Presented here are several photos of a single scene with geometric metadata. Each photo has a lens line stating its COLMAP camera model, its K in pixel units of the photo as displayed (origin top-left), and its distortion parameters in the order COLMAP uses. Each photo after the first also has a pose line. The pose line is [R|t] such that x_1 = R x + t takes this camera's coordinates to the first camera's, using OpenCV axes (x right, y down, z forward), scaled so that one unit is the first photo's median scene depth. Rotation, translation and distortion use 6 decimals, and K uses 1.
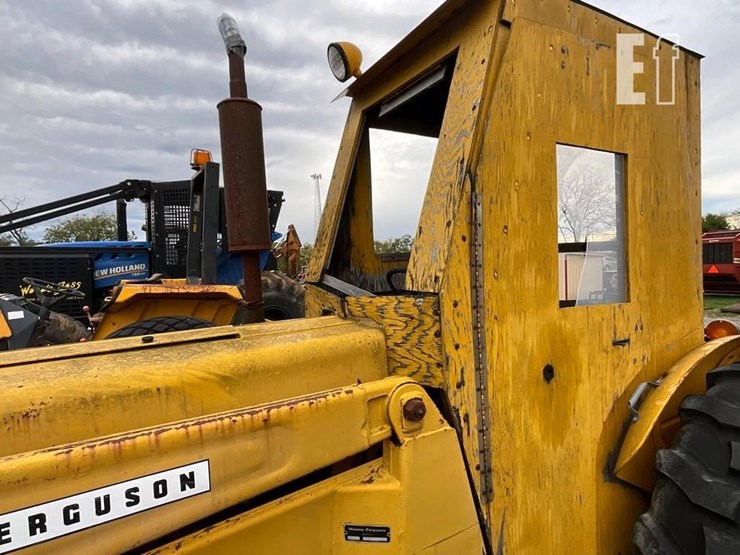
lens RADIAL K [[405.4, 0, 371.9], [0, 405.4, 278.8], [0, 0, 1]] dist [-0.008367, 0.009155]
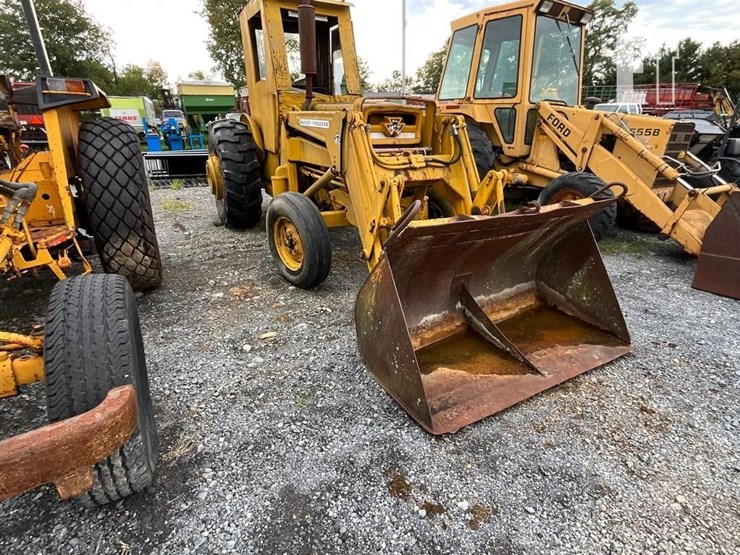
lens RADIAL K [[405.4, 0, 371.9], [0, 405.4, 278.8], [0, 0, 1]] dist [-0.008367, 0.009155]
pose [[-0.009718, -0.340784, 0.940091, -4.991206], [0.020500, 0.939870, 0.340916, 0.450036], [-0.999743, 0.022585, -0.002148, 1.033519]]
